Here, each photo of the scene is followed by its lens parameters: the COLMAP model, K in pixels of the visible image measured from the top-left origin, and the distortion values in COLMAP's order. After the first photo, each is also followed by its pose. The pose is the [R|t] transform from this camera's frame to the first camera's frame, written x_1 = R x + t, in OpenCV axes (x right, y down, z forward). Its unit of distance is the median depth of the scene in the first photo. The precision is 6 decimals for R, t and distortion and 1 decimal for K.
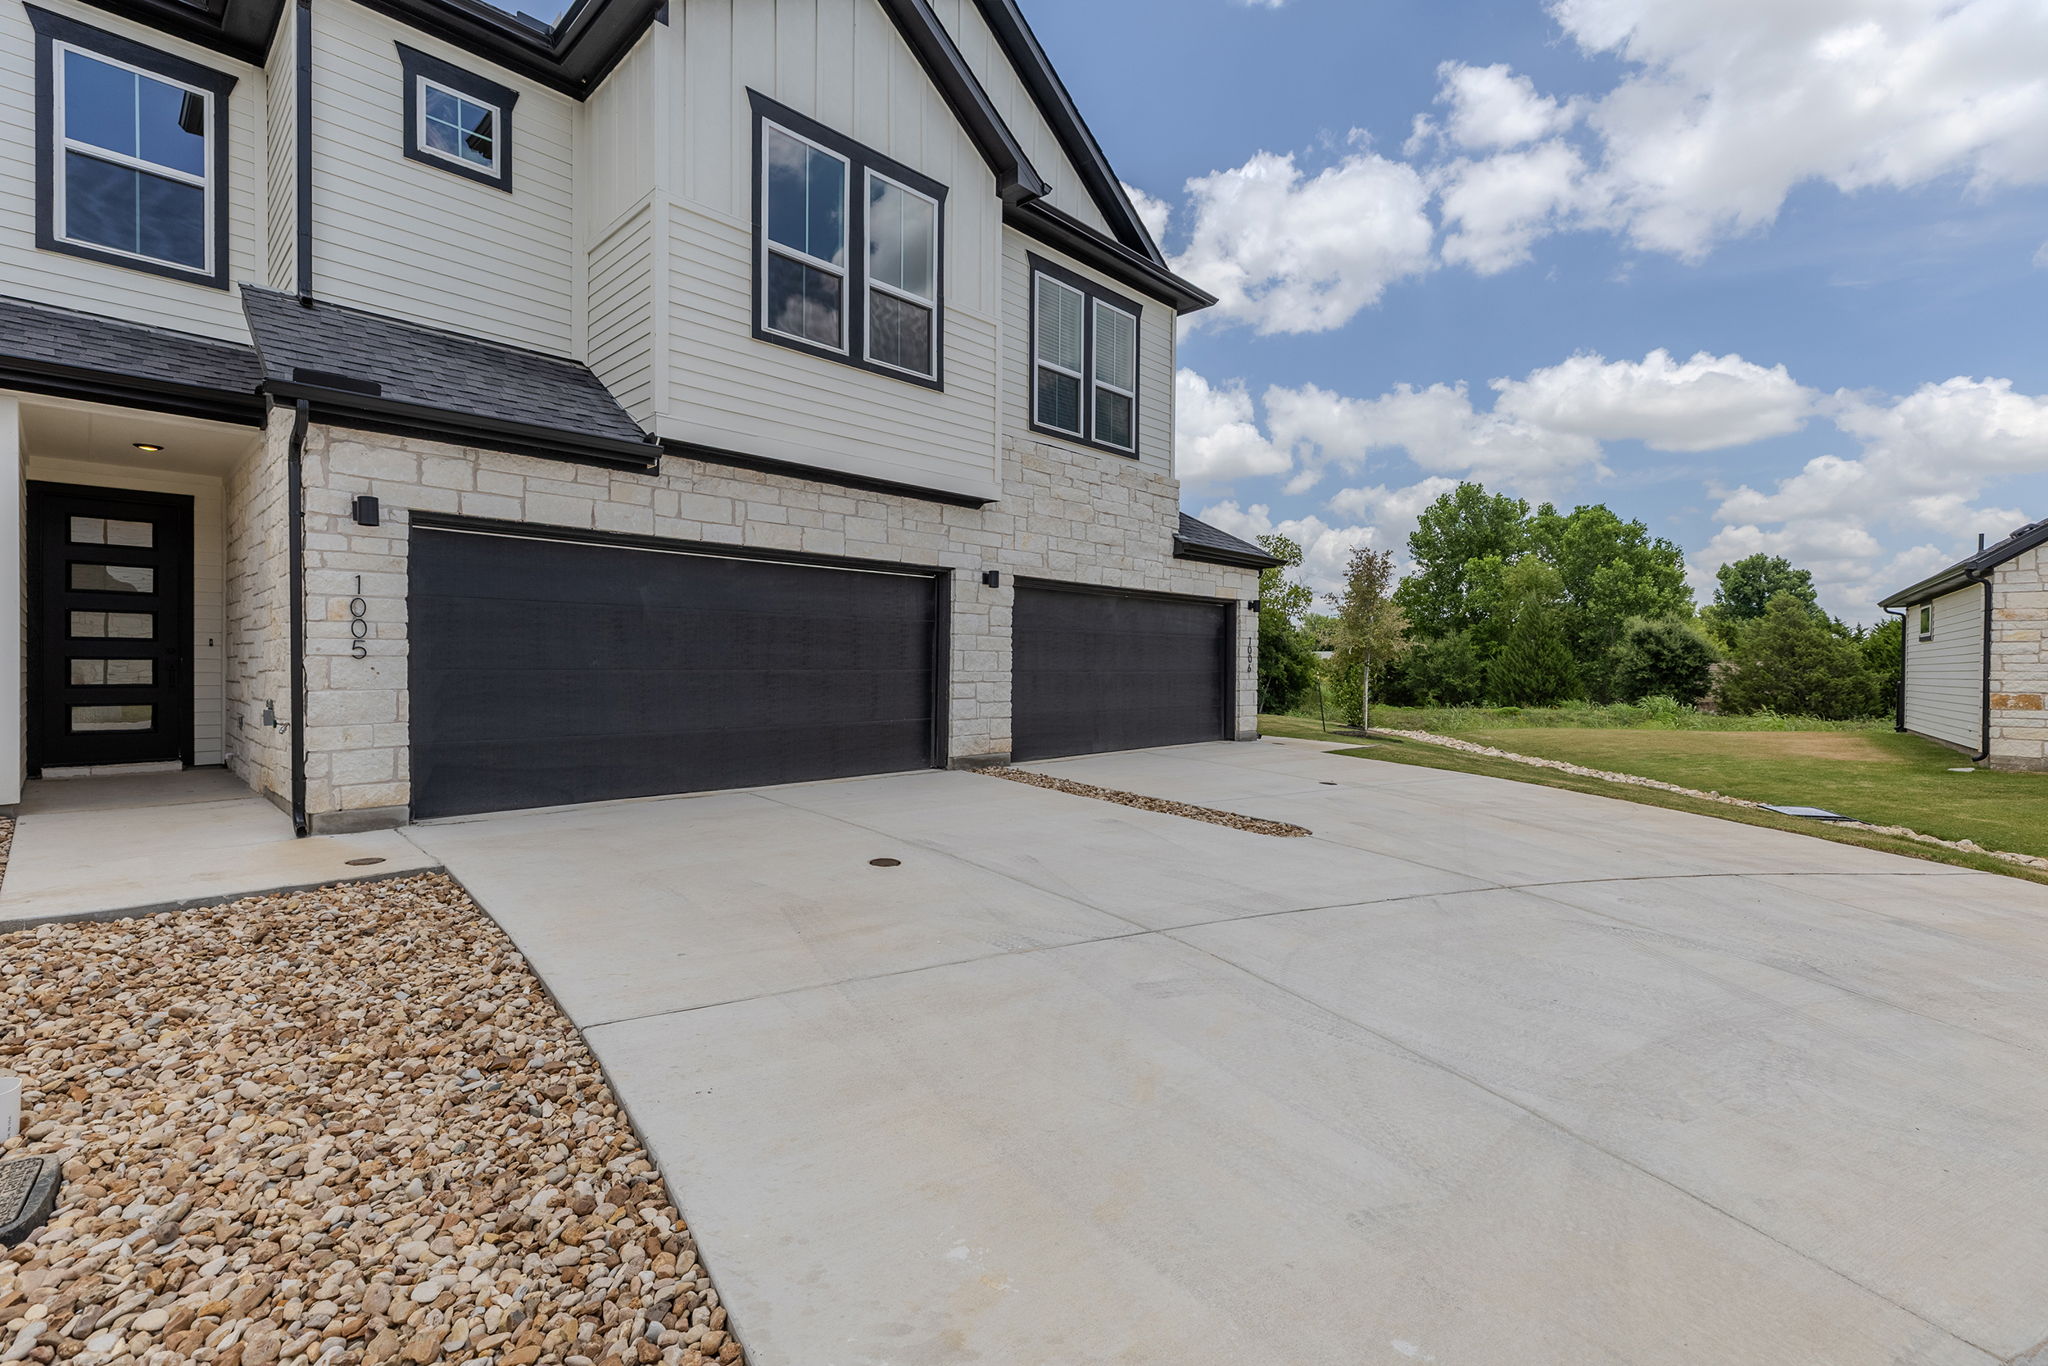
lens RADIAL K [[921.5, 0, 1026.5], [0, 921.5, 678.6], [0, 0, 1]] dist [0.005033, 0.000517]
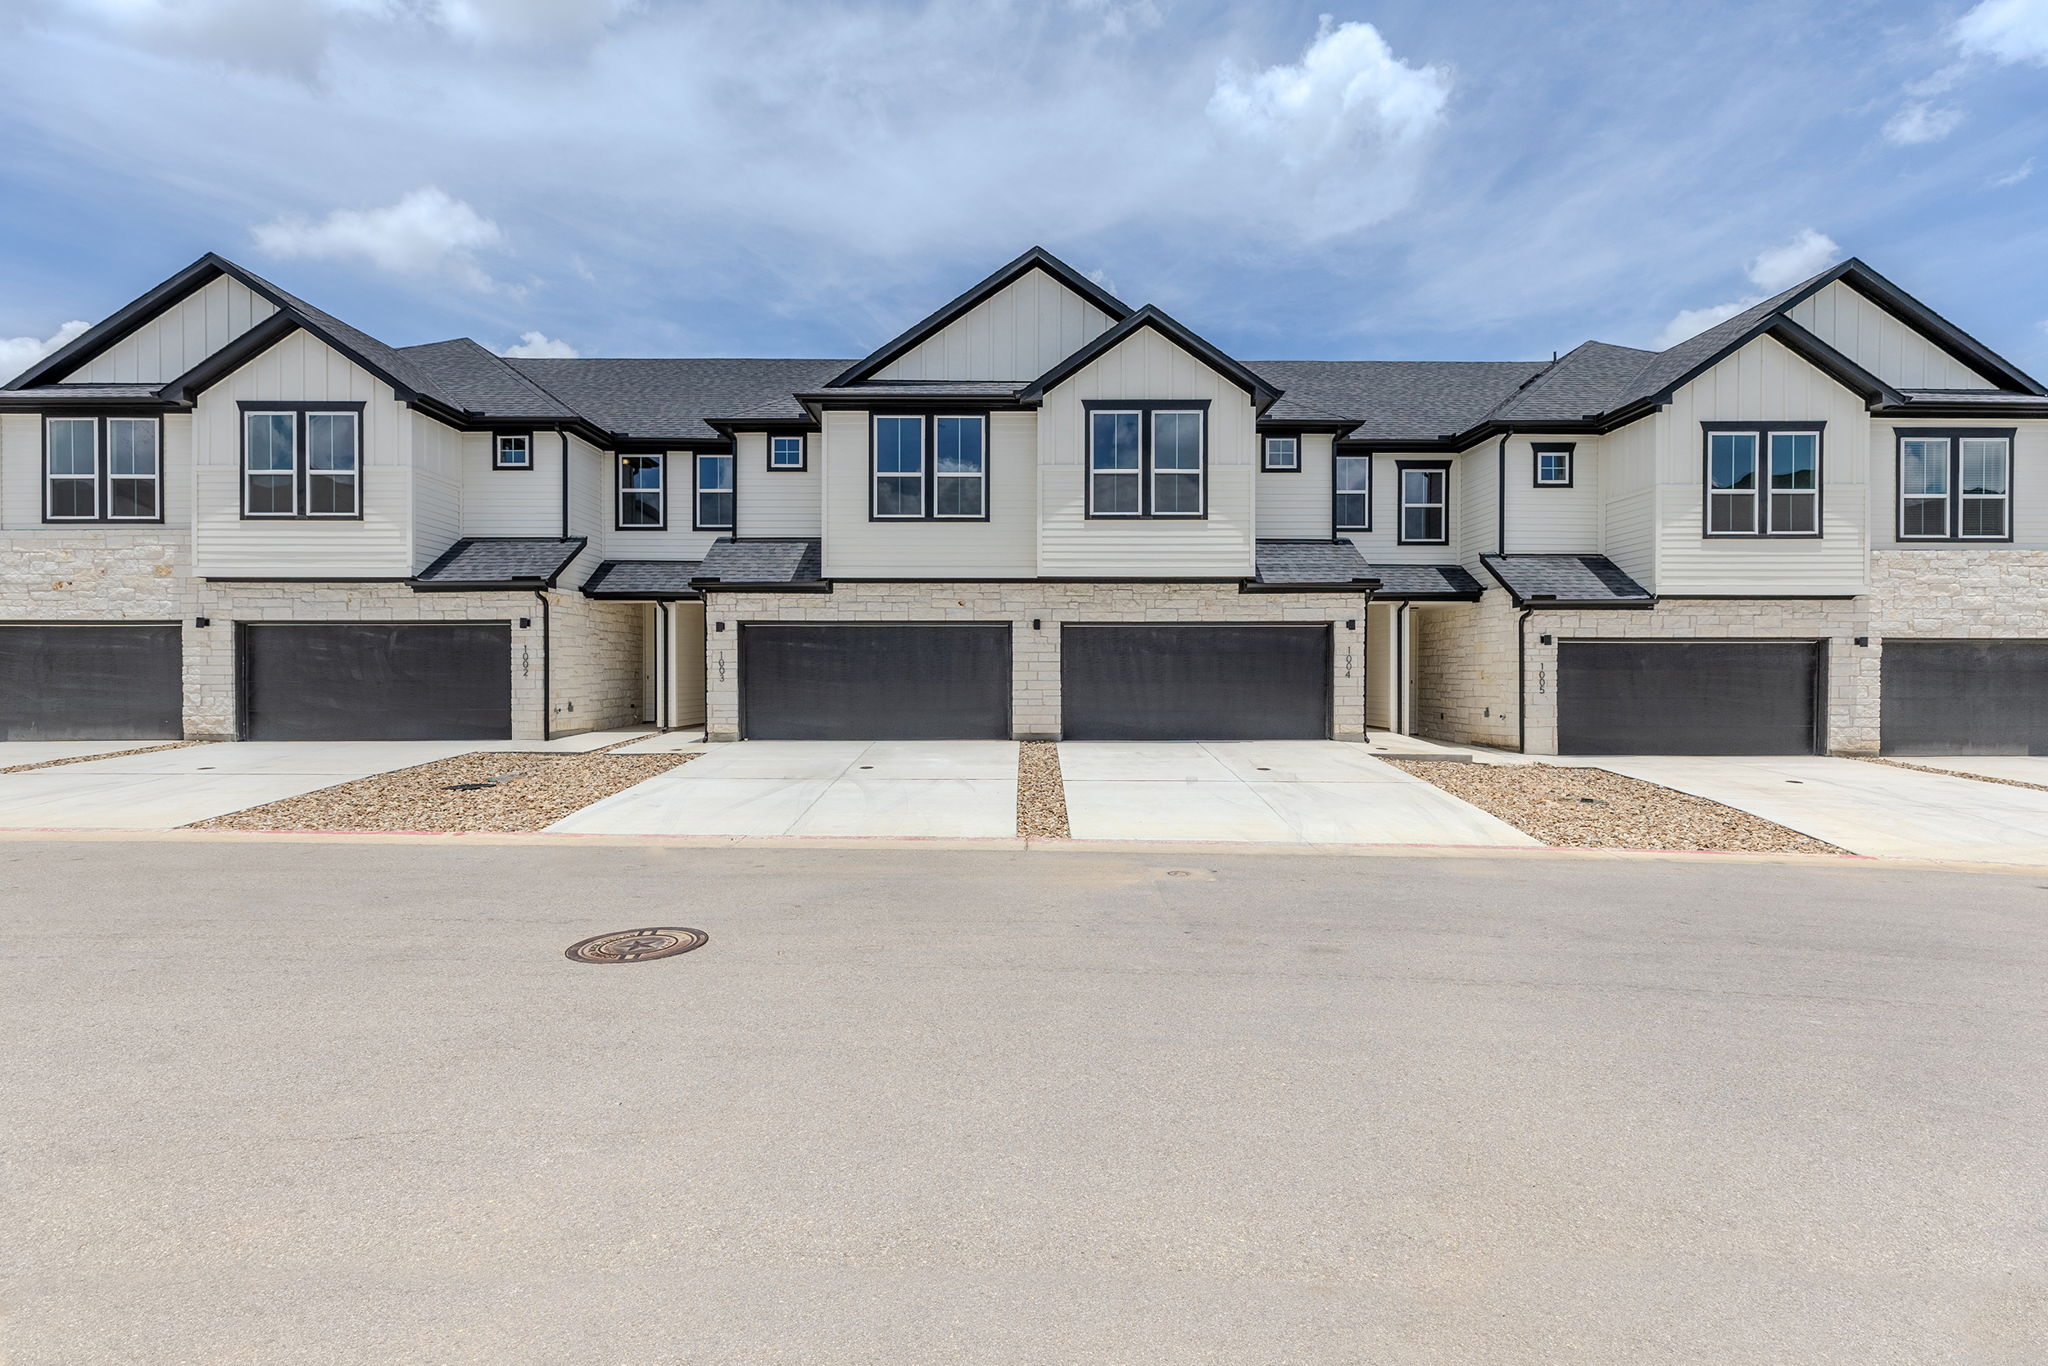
lens RADIAL K [[921.5, 0, 1014.1], [0, 921.5, 670.5], [0, 0, 1]] dist [0.005033, 0.000517]
pose [[0.702611, -0.004043, -0.711563, 0.075946], [-0.005397, 0.999925, -0.011010, -0.032619], [0.711554, 0.011576, 0.702536, -1.264122]]
